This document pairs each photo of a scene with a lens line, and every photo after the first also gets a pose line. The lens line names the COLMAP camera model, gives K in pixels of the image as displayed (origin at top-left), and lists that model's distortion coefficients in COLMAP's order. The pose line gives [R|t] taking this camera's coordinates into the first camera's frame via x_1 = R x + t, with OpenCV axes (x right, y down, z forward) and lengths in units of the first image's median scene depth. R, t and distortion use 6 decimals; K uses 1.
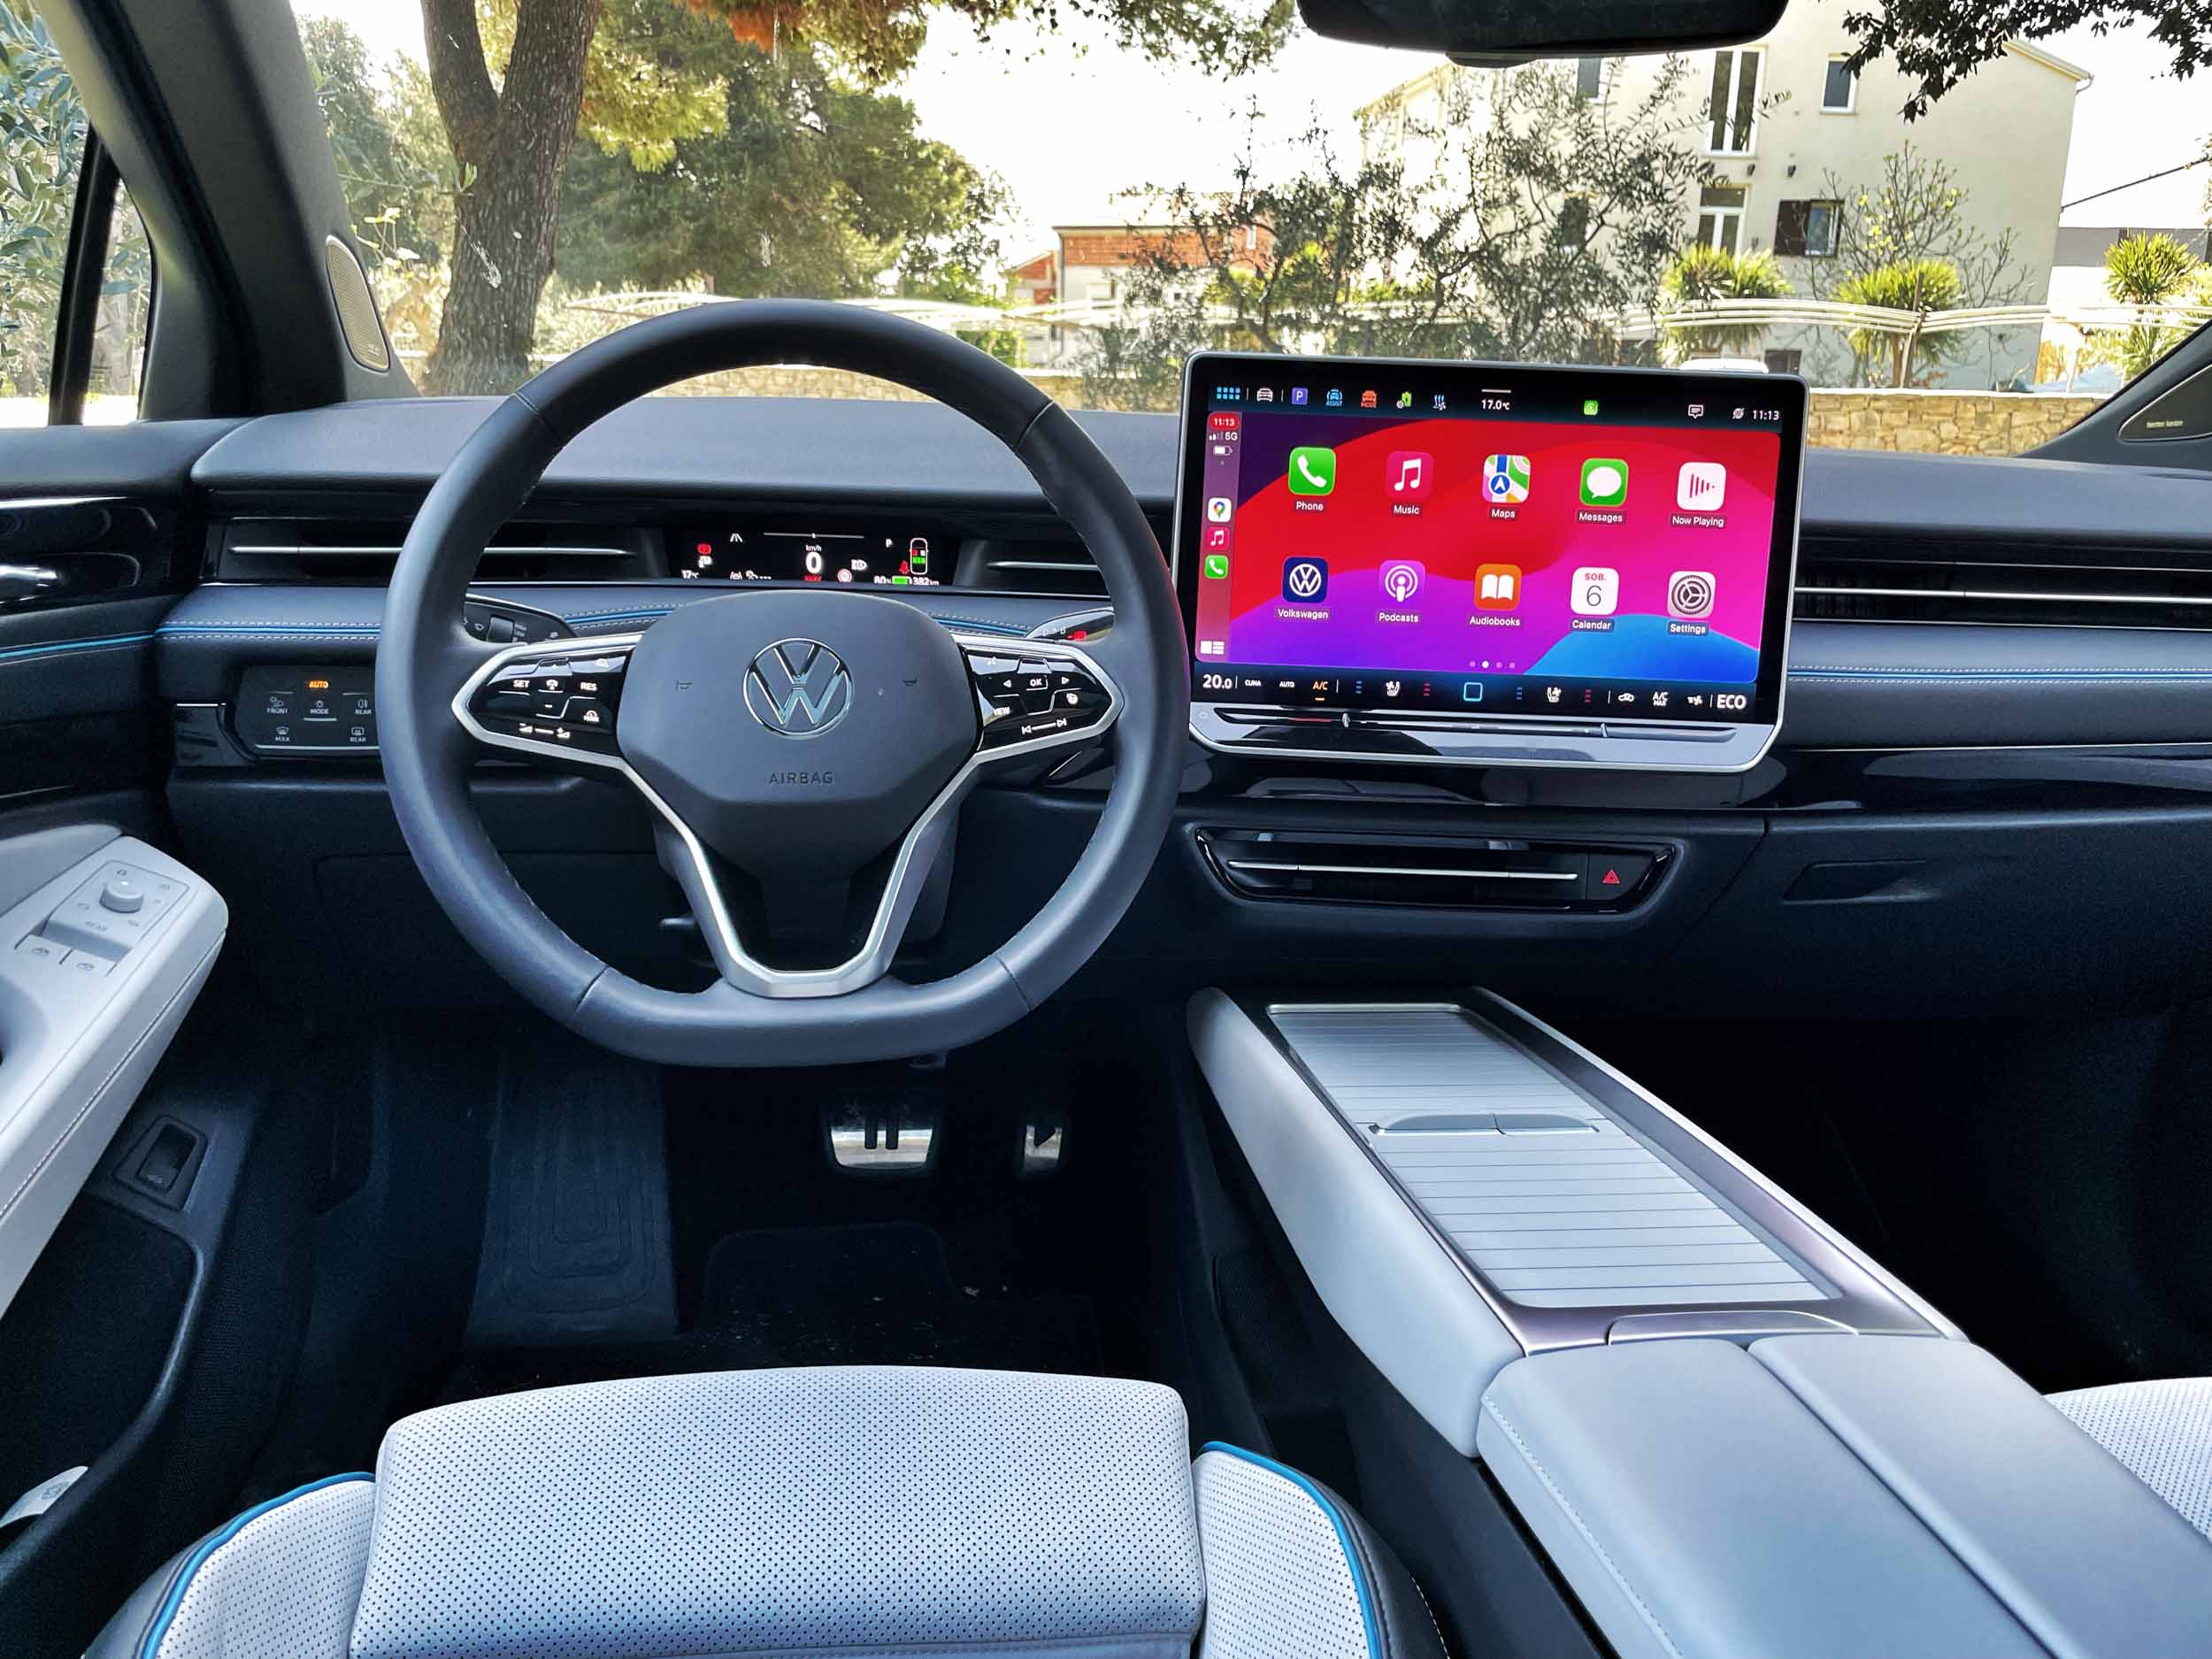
lens RADIAL K [[1695.4, 0, 1122.3], [0, 1695.4, 823.3], [0, 0, 1]] dist [0.051878, -0.067212]
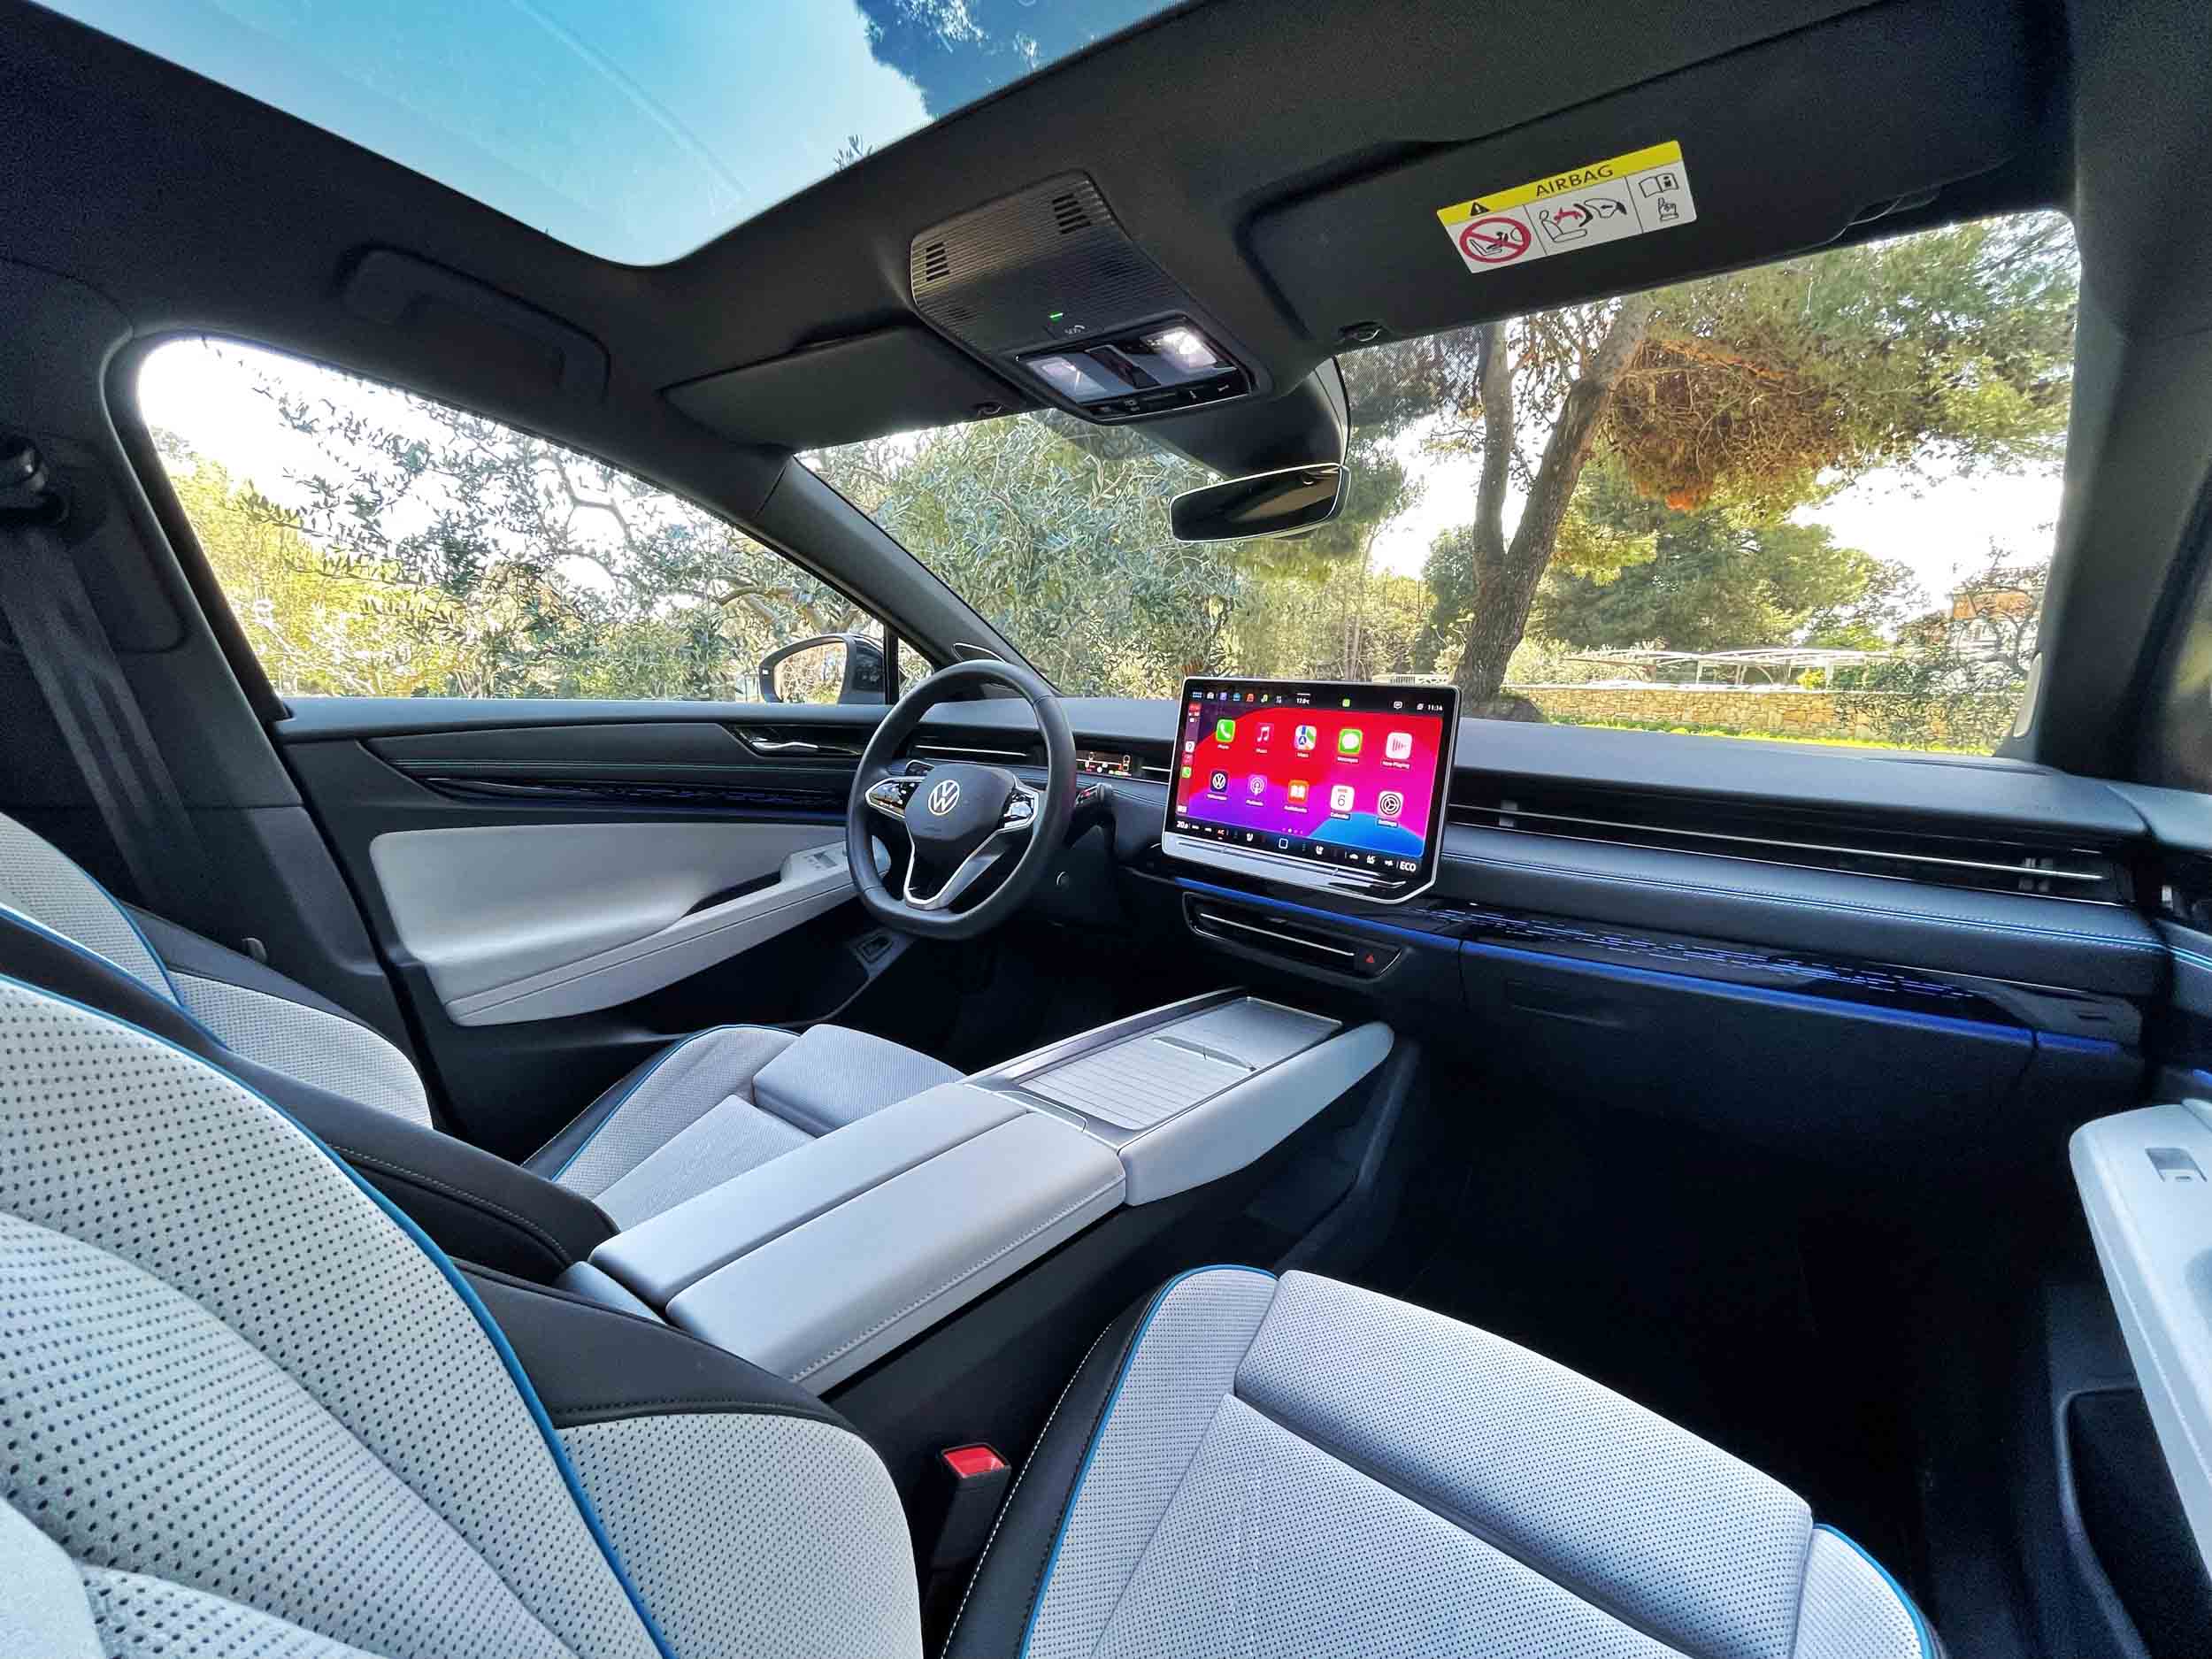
lens RADIAL K [[896.0, 0, 1104.3], [0, 896.0, 814.8], [0, 0, 1]] dist [0.004052, -0.001904]
pose [[0.708824, 0.094239, -0.699061, 0.784466], [-0.180258, 0.982330, -0.050349, -0.020854], [0.681964, 0.161700, 0.713287, 0.118015]]
